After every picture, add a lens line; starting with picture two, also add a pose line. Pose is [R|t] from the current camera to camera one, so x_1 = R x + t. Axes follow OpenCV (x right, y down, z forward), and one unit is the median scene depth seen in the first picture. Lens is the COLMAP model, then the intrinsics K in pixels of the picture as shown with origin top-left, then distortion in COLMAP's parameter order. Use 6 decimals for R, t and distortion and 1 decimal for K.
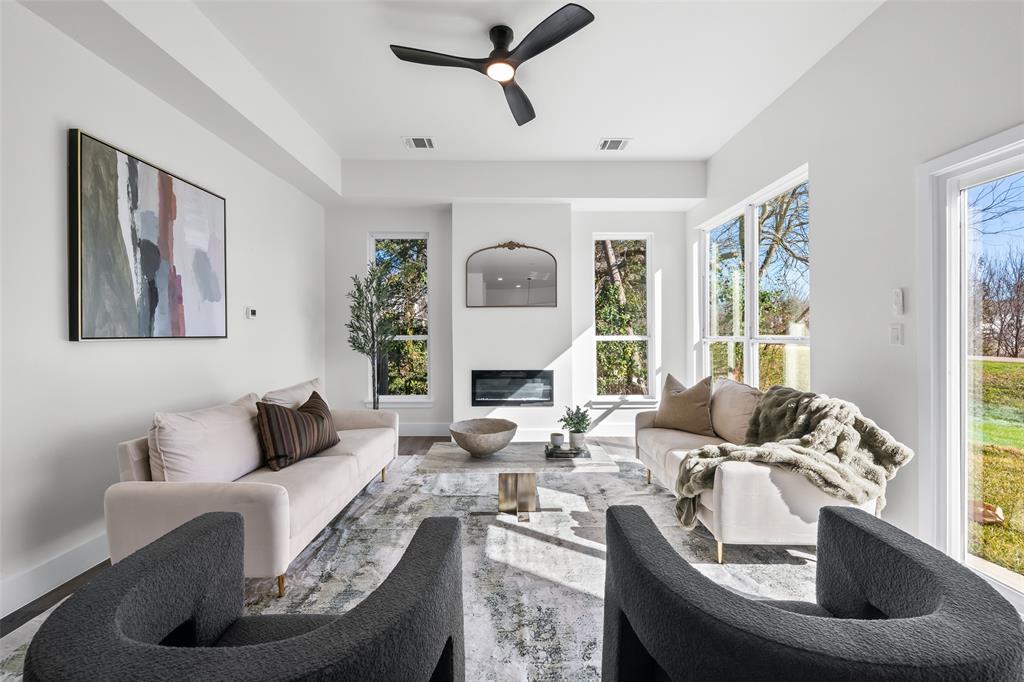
lens RADIAL K [[409.0, 0, 514.6], [0, 409.0, 338.5], [0, 0, 1]] dist [-0.001271, -0.000702]
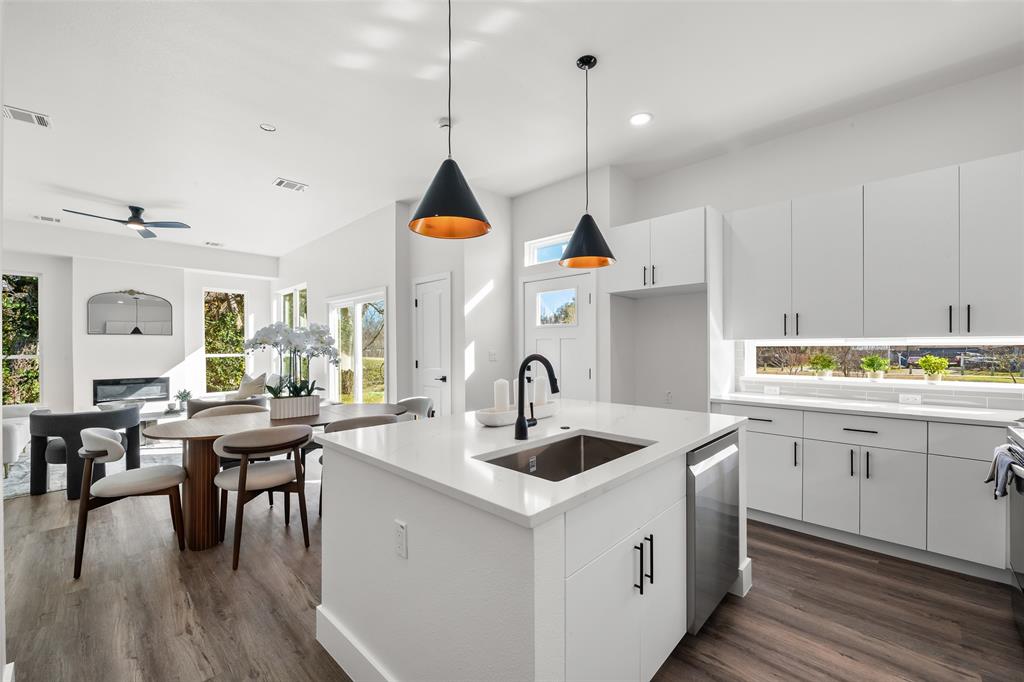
lens RADIAL K [[409.0, 0, 516.6], [0, 409.0, 348.0], [0, 0, 1]] dist [-0.001271, -0.000702]
pose [[0.696641, 0.000959, 0.717420, -0.160179], [0.009588, 0.999897, -0.010646, -0.001956], [-0.717356, 0.014295, 0.696560, -1.660516]]
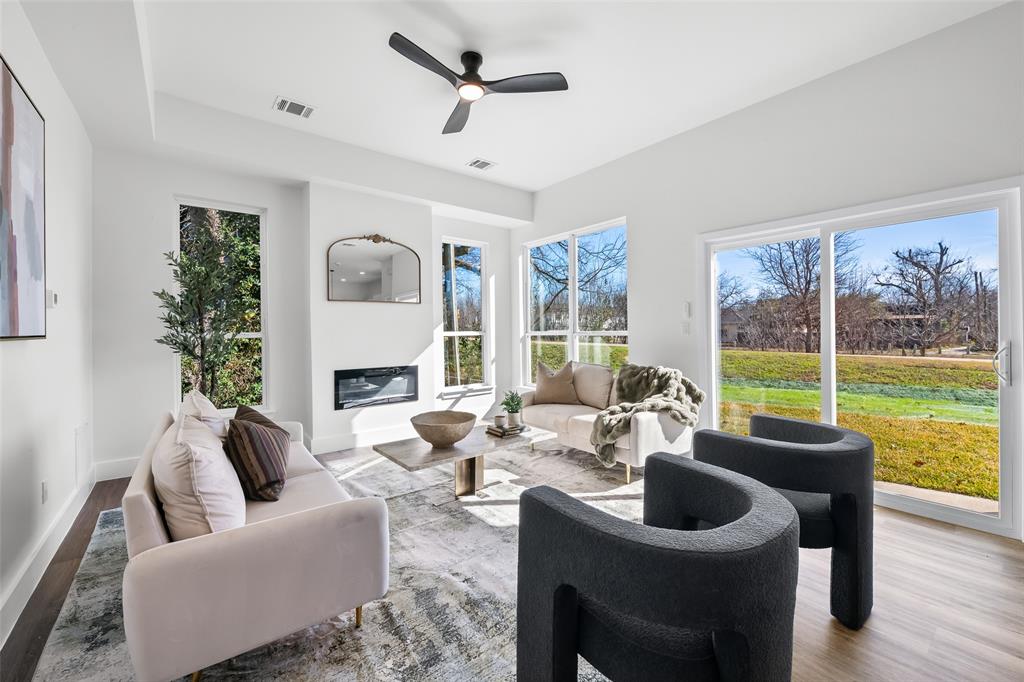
lens RADIAL K [[409.0, 0, 517.8], [0, 409.0, 331.0], [0, 0, 1]] dist [-0.001271, -0.000702]
pose [[0.788531, -0.005448, 0.614971, -0.565219], [0.011529, 0.999916, -0.005925, 0.000662], [-0.614887, 0.011762, 0.788527, 0.055701]]
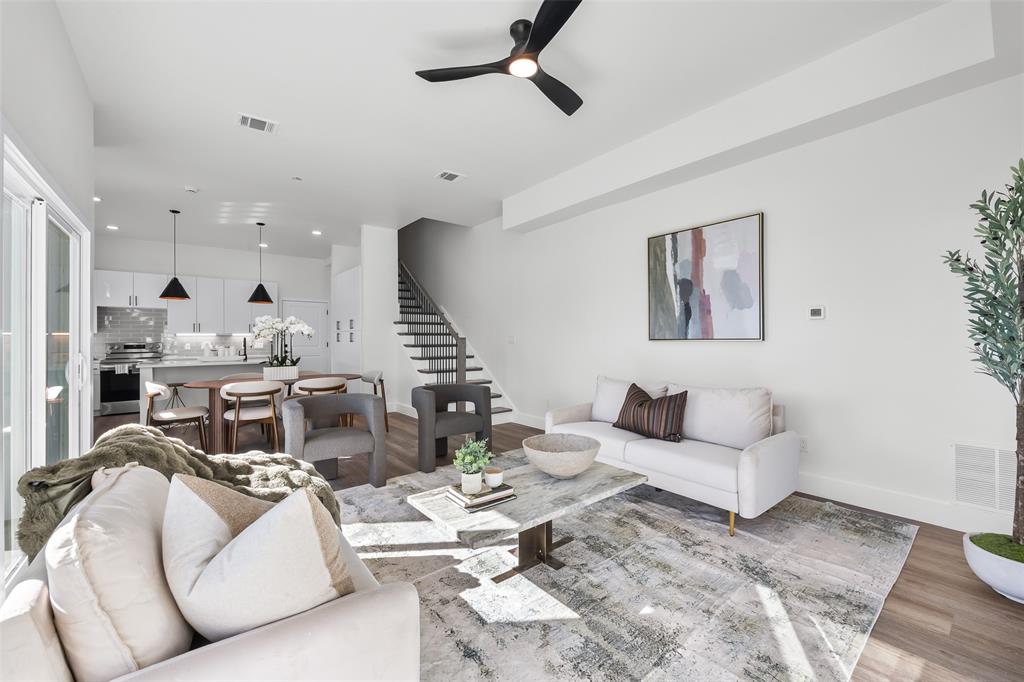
lens RADIAL K [[409.0, 0, 514.0], [0, 409.0, 338.0], [0, 0, 1]] dist [-0.001271, -0.000702]
pose [[-0.782785, 0.004984, -0.622272, 0.544908], [-0.000978, 0.999957, 0.009239, -0.018517], [0.622291, 0.007840, -0.782747, 1.616202]]
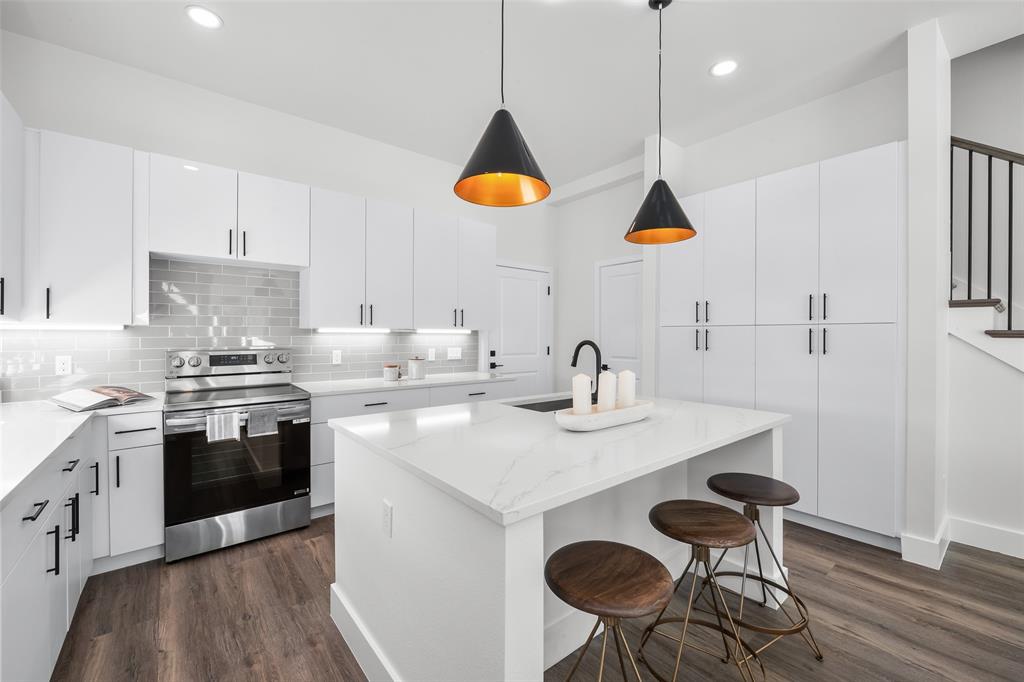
lens RADIAL K [[409.0, 0, 514.7], [0, 409.0, 340.0], [0, 0, 1]] dist [-0.001271, -0.000702]
pose [[-0.766851, 0.006761, -0.641789, 0.945400], [-0.007728, 0.999775, 0.019766, -0.014122], [0.641778, 0.020118, -0.766627, -0.710416]]
